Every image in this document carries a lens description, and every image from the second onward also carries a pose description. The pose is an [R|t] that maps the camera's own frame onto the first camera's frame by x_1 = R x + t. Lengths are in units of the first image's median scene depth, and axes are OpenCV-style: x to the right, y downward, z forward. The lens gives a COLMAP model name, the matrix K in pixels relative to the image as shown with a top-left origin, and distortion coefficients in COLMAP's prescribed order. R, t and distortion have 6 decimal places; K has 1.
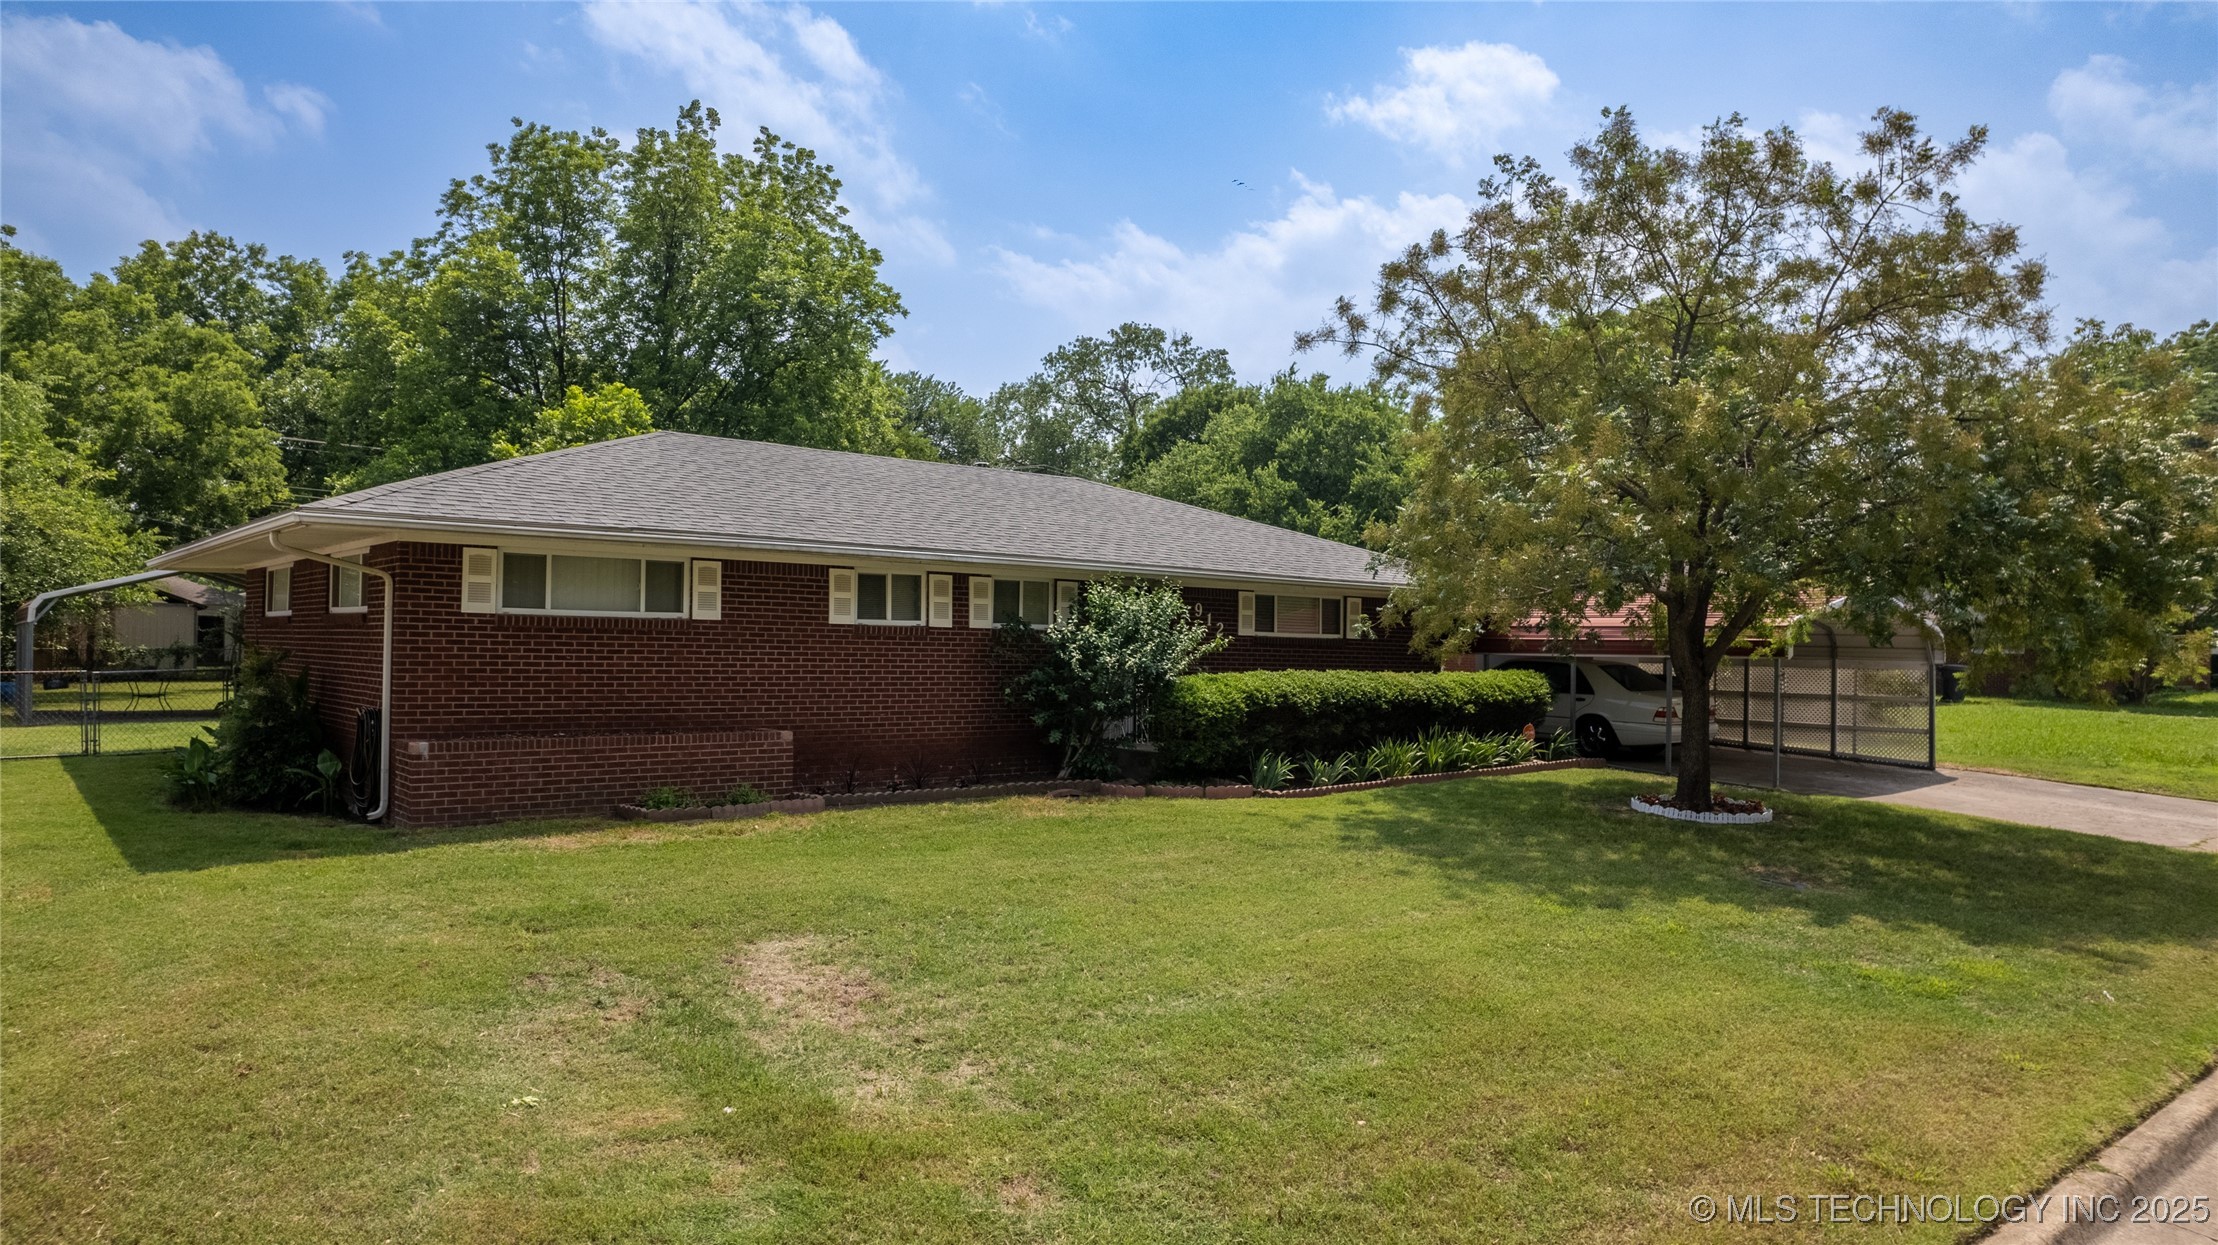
lens RADIAL K [[1417.1, 0, 1112.3], [0, 1417.1, 614.6], [0, 0, 1]] dist [-0.038800, 0.020080]
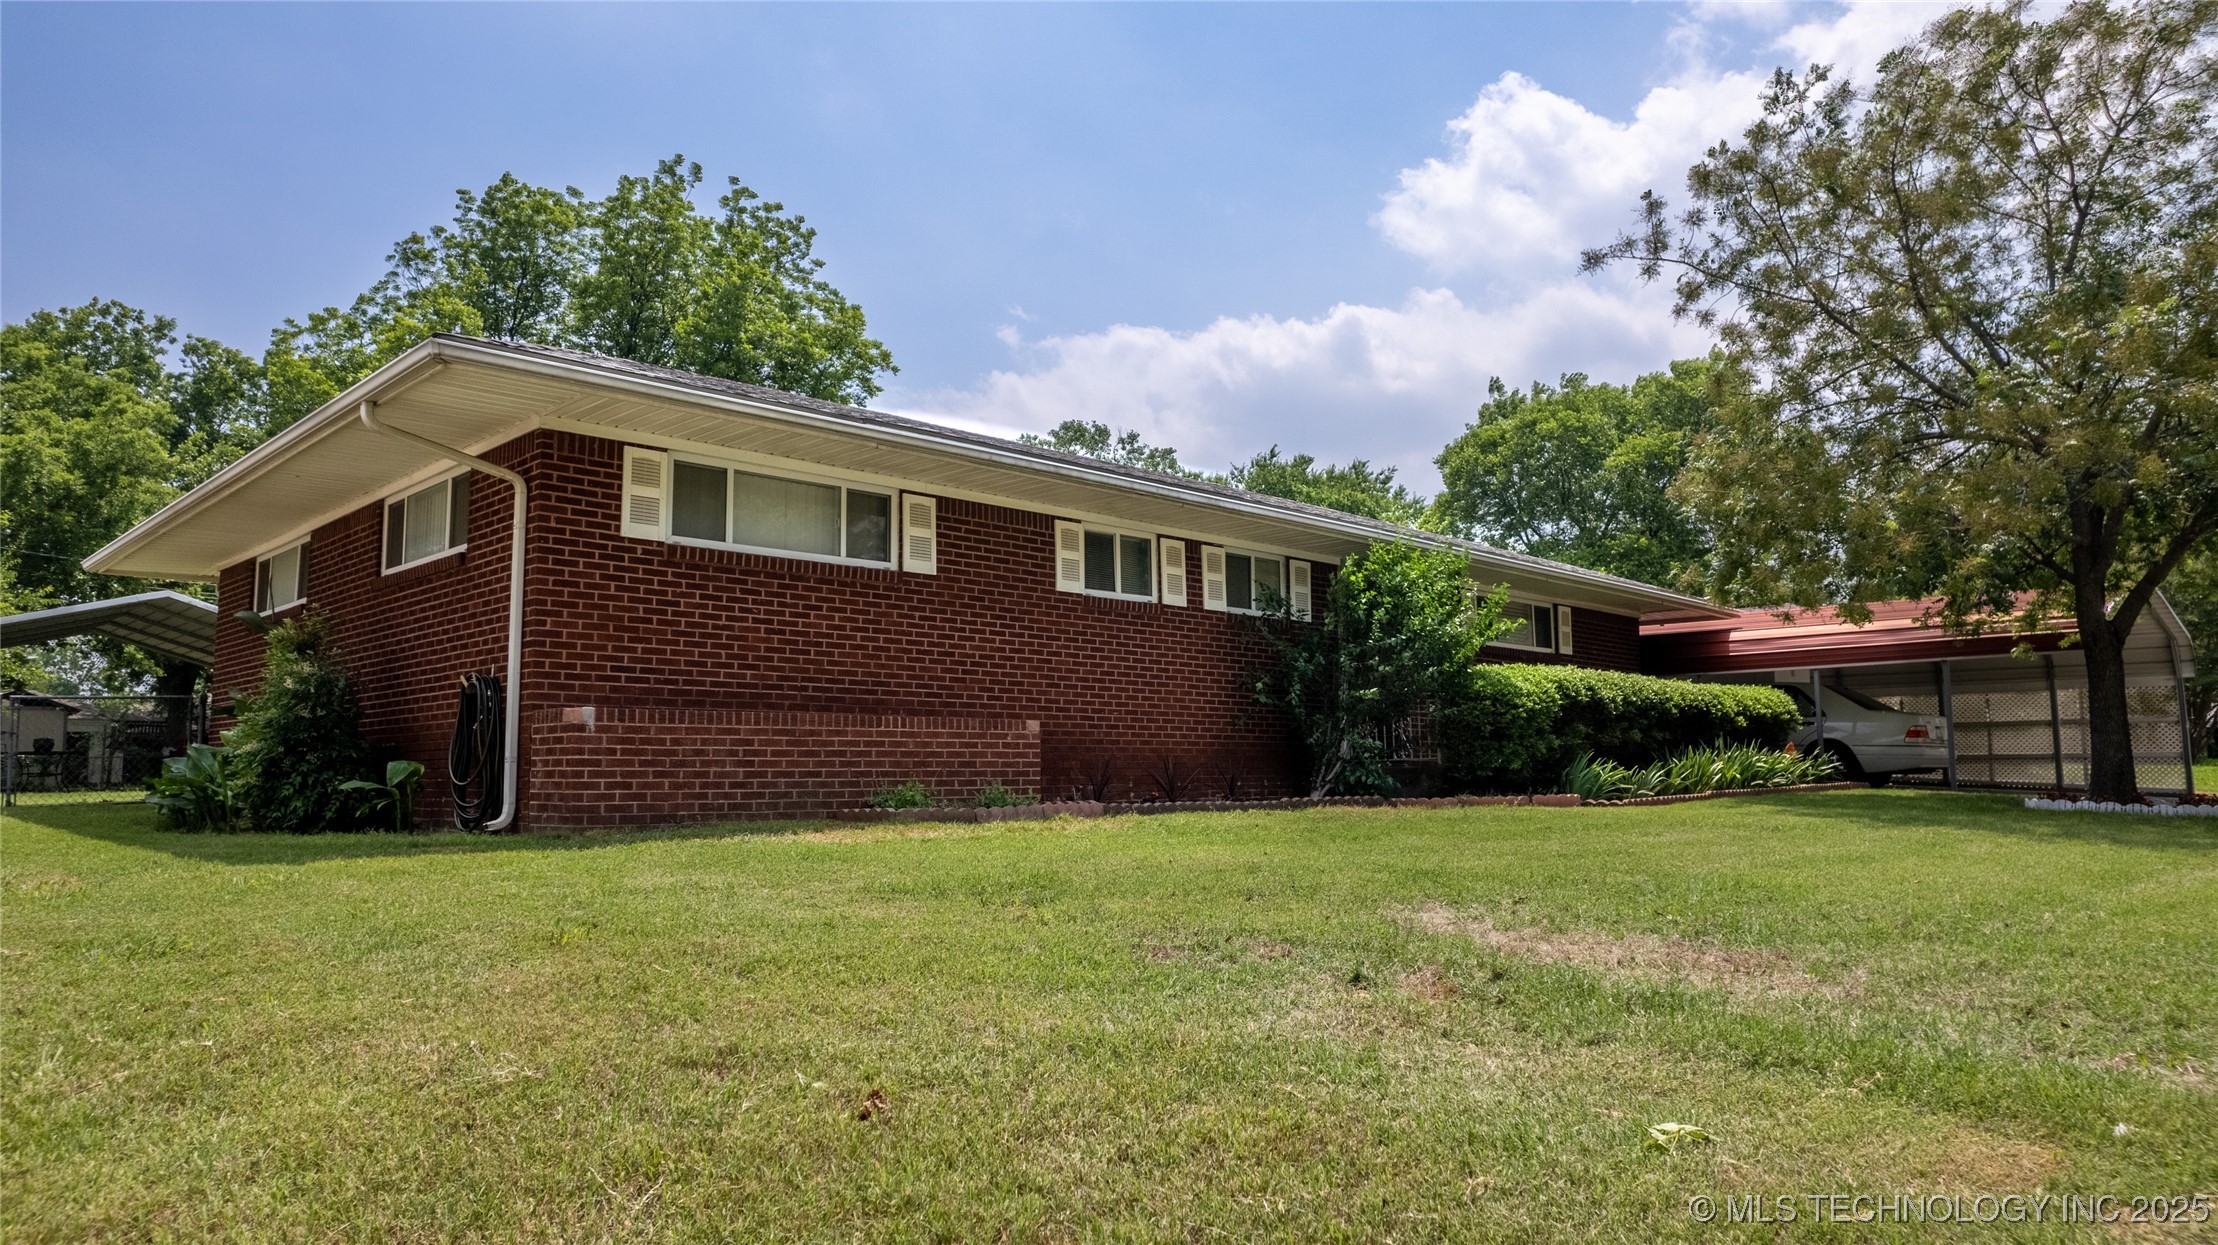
lens RADIAL K [[1417.1, 0, 1117.1], [0, 1417.1, 629.4], [0, 0, 1]] dist [-0.038800, 0.020080]
pose [[0.996585, -0.012137, 0.081678, -0.216834], [0.018719, 0.996595, -0.080304, 0.084359], [-0.080425, 0.081559, 0.993418, 0.222734]]
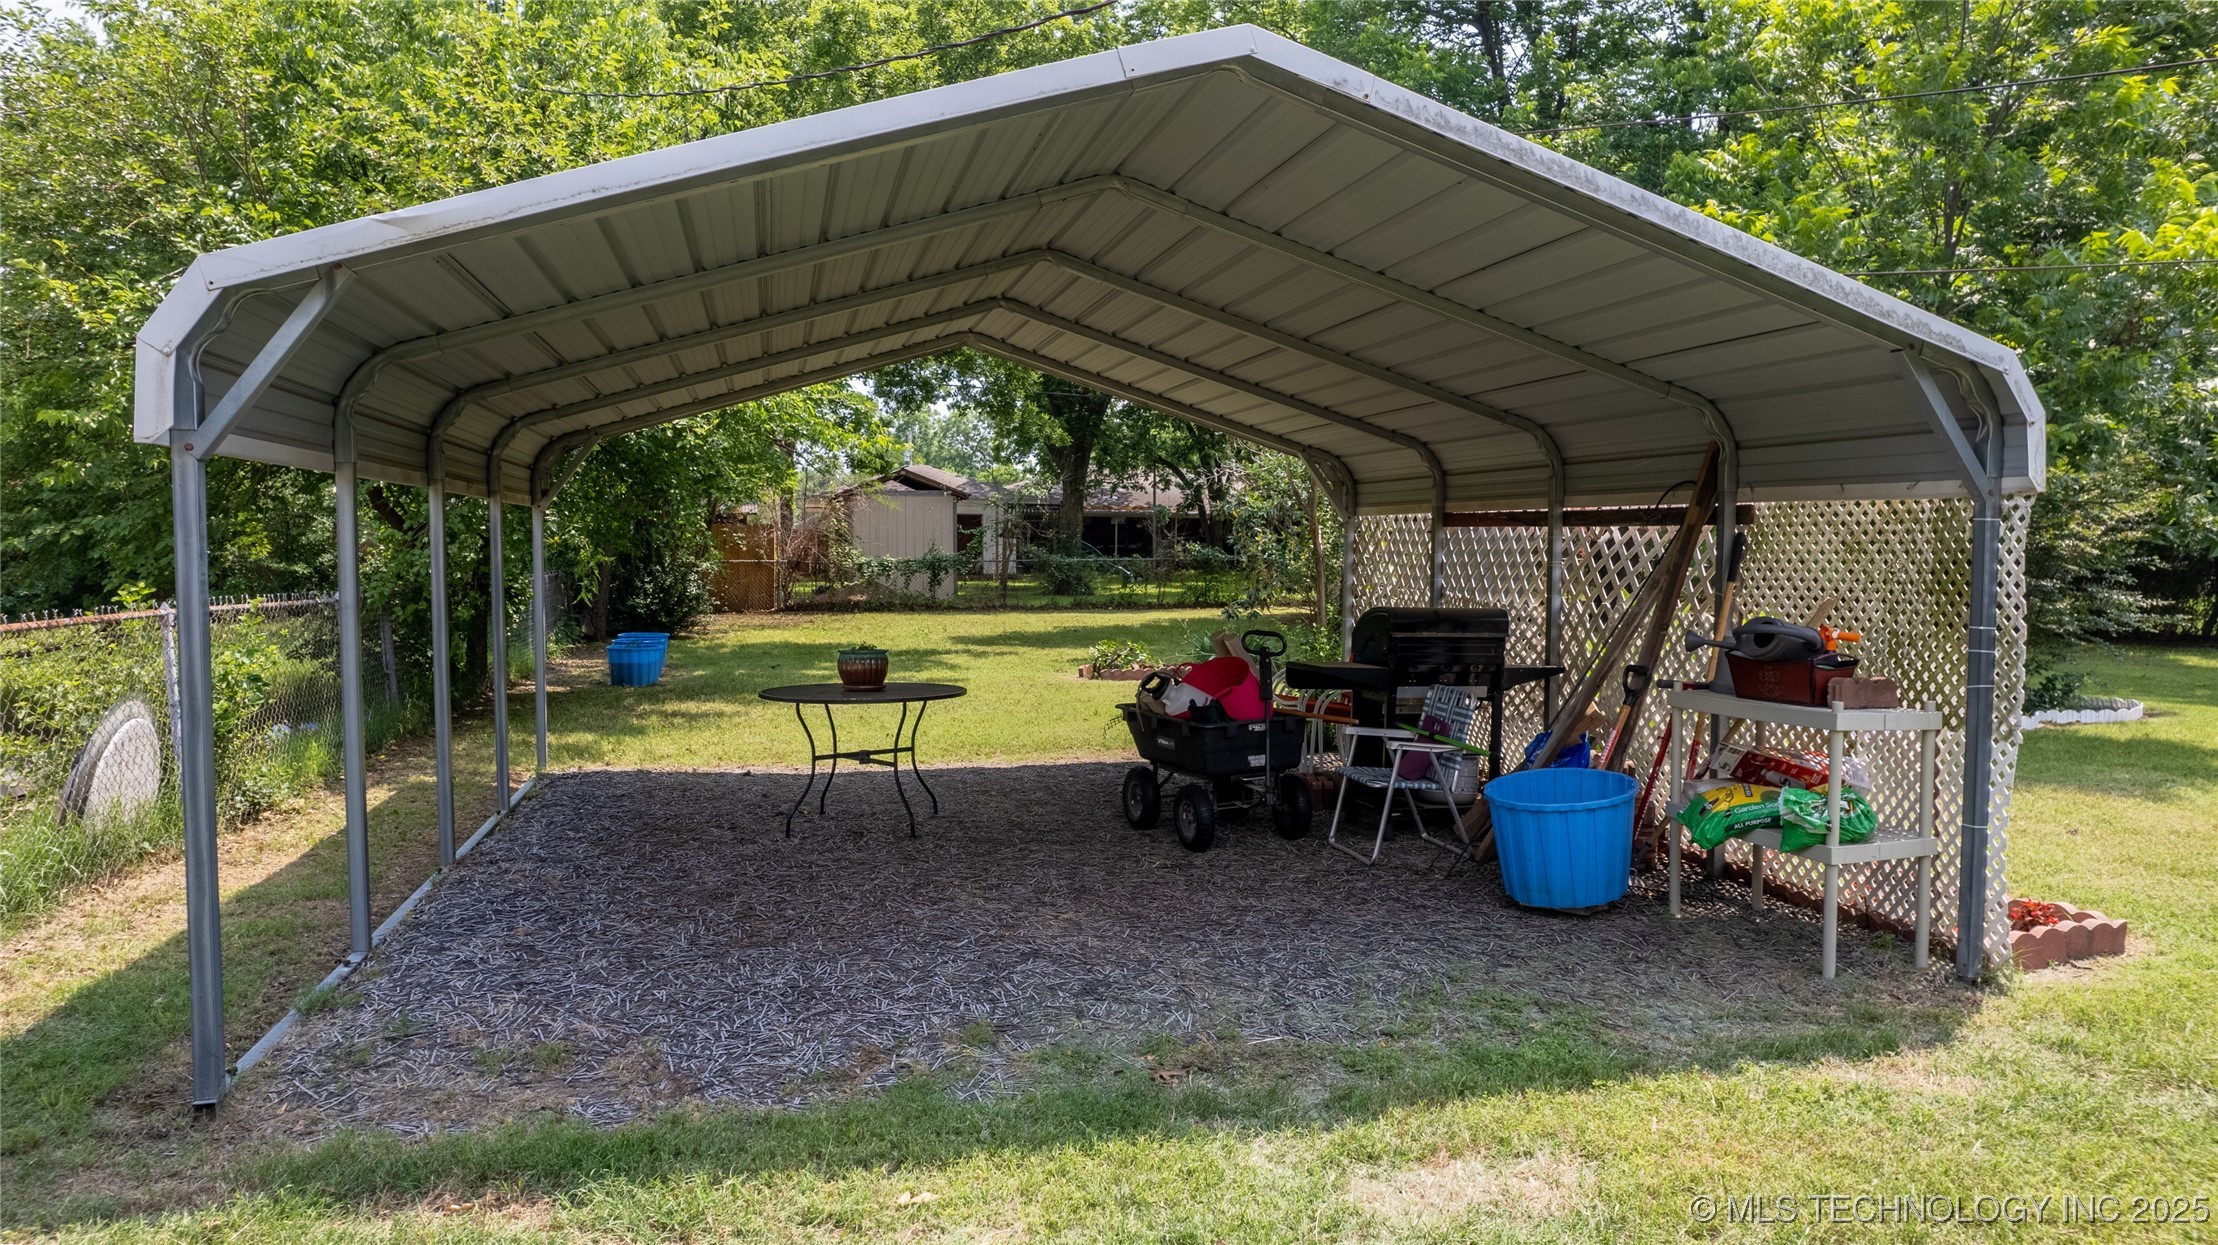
lens RADIAL K [[1417.1, 0, 1111.4], [0, 1417.1, 628.1], [0, 0, 1]] dist [-0.038800, 0.020080]
pose [[0.895187, 0.022723, -0.445112, -0.830732], [0.011552, 0.997181, 0.074139, 0.022335], [0.445542, -0.071510, 0.892401, 1.236481]]
